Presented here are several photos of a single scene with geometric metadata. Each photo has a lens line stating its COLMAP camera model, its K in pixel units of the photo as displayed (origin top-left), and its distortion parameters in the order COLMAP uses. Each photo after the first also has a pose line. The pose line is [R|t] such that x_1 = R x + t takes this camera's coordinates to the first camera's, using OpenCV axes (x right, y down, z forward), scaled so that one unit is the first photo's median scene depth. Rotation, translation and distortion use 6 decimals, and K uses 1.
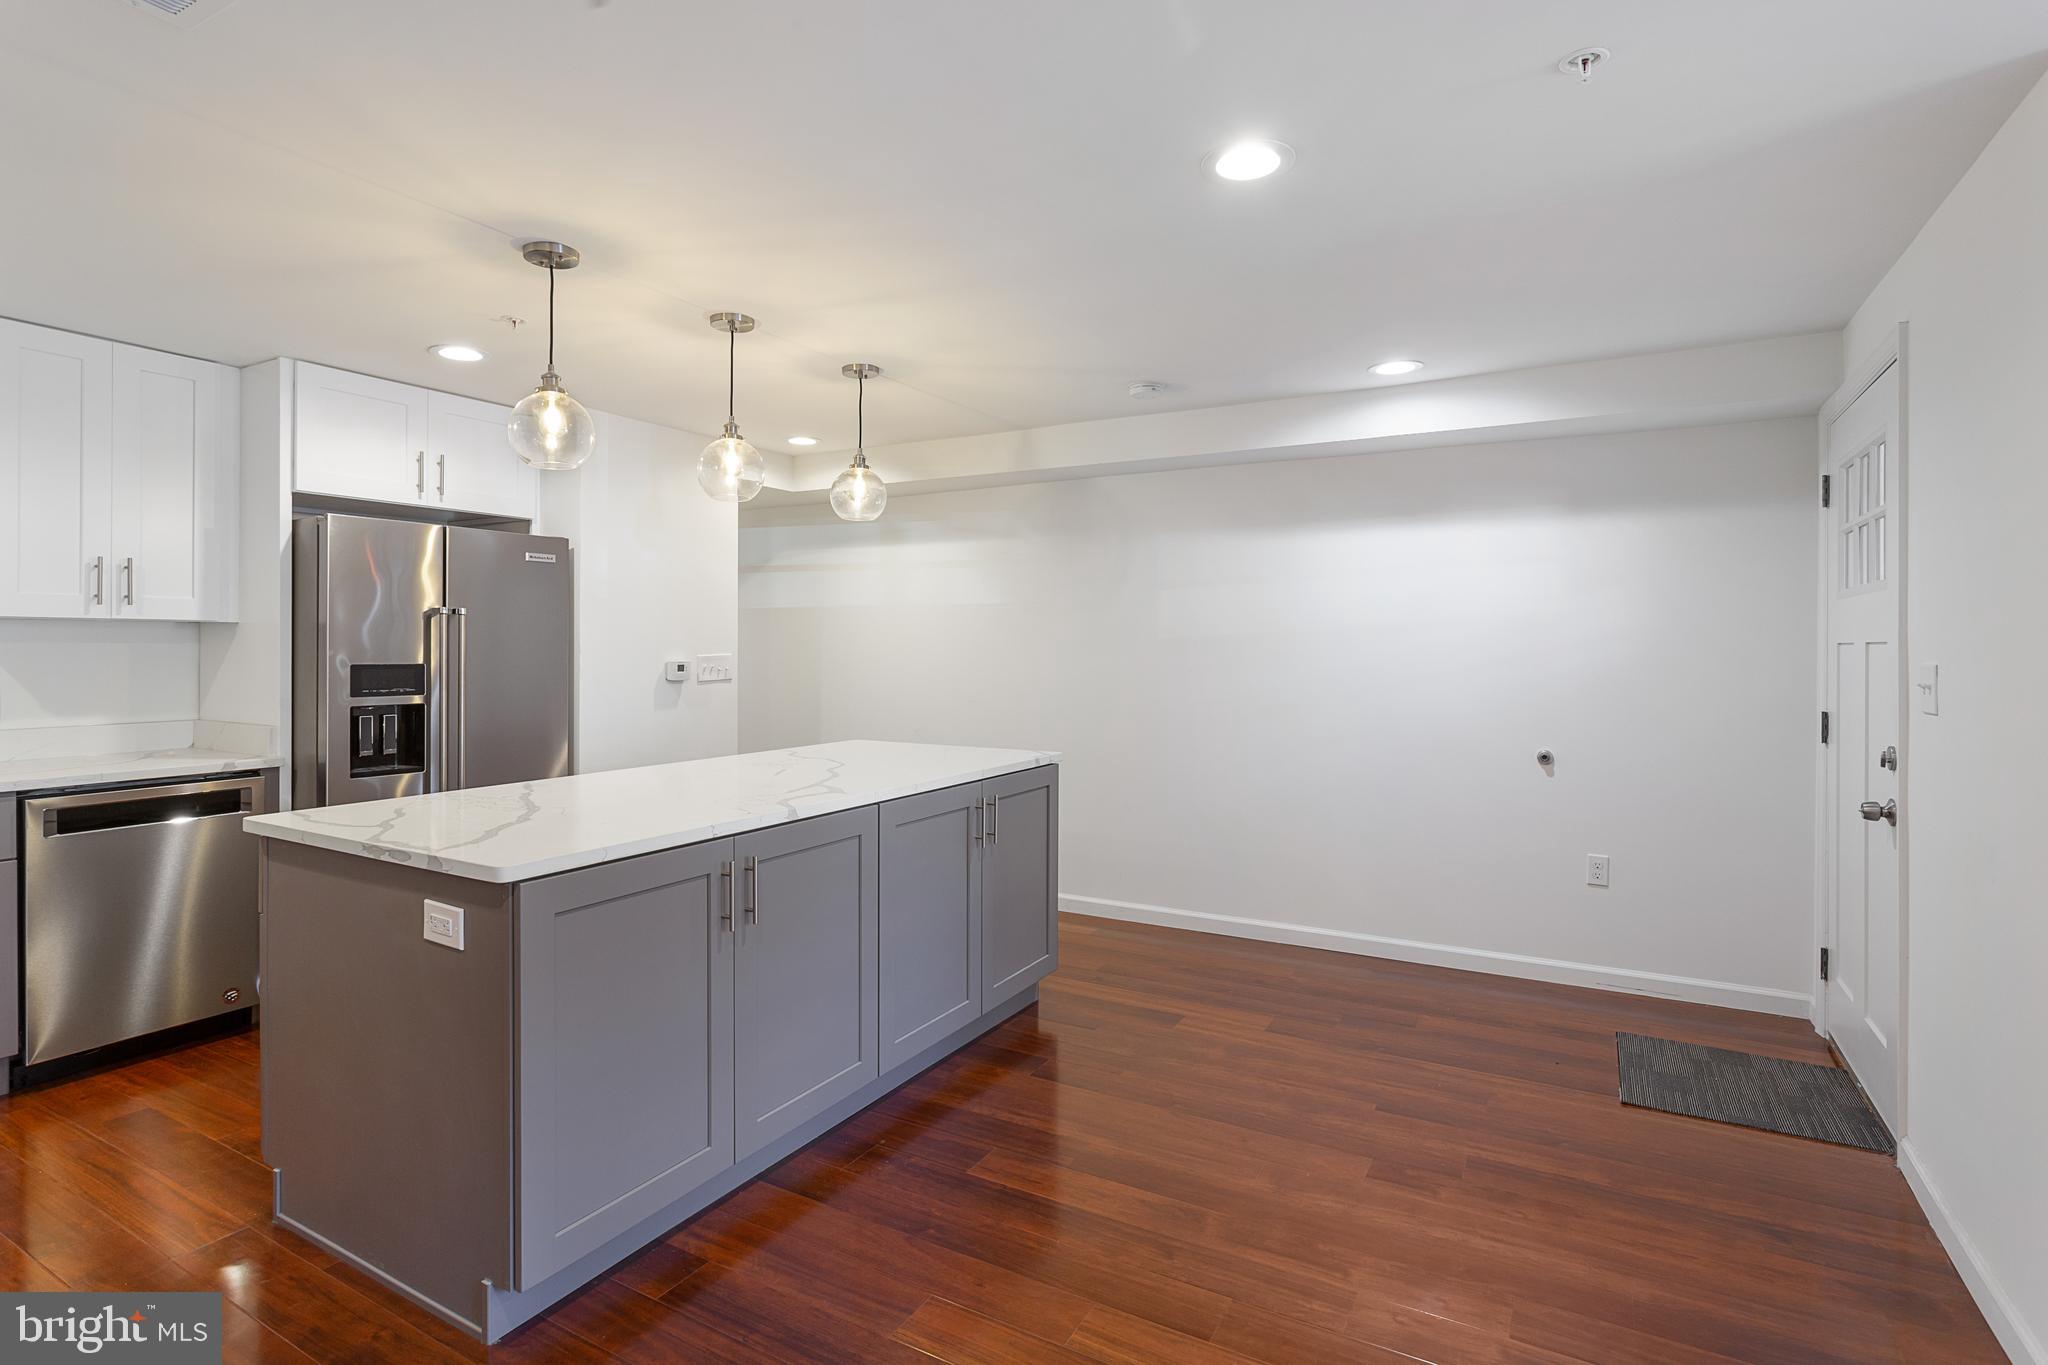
lens RADIAL K [[1011.6, 0, 1016.4], [0, 1011.6, 656.0], [0, 0, 1]] dist [-0.004319, 0.000644]
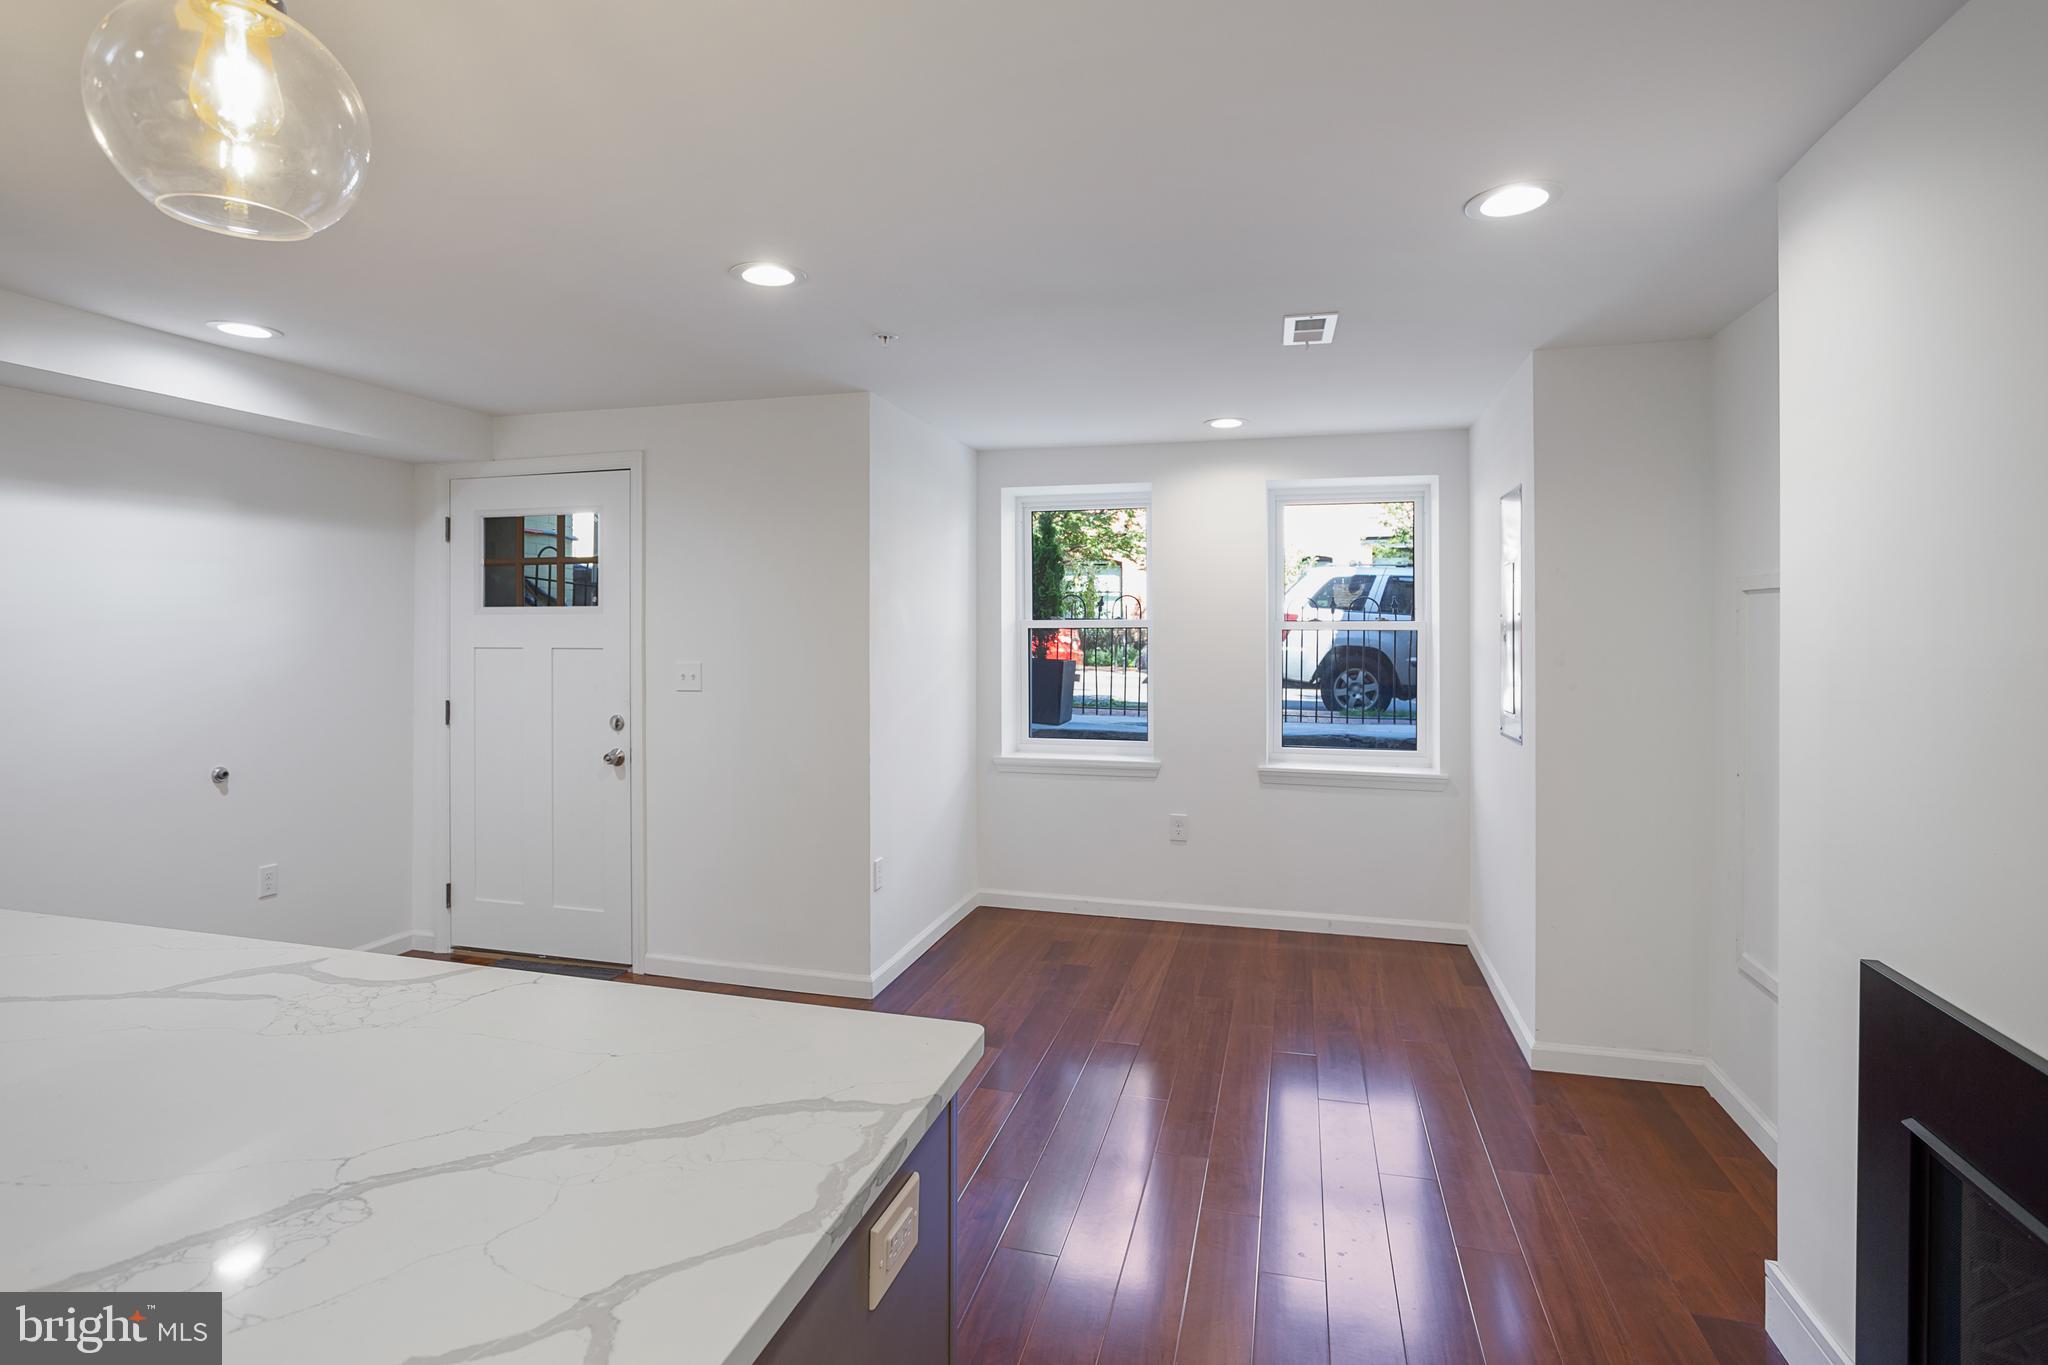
lens RADIAL K [[1031.9, 0, 1009.9], [0, 1031.9, 637.3], [0, 0, 1]] dist [-0.001632, 0.000528]
pose [[-0.240704, -0.008417, 0.970562, -0.648076], [0.007022, 0.999921, 0.010413, -0.033626], [-0.970573, 0.009321, -0.240626, 0.617682]]
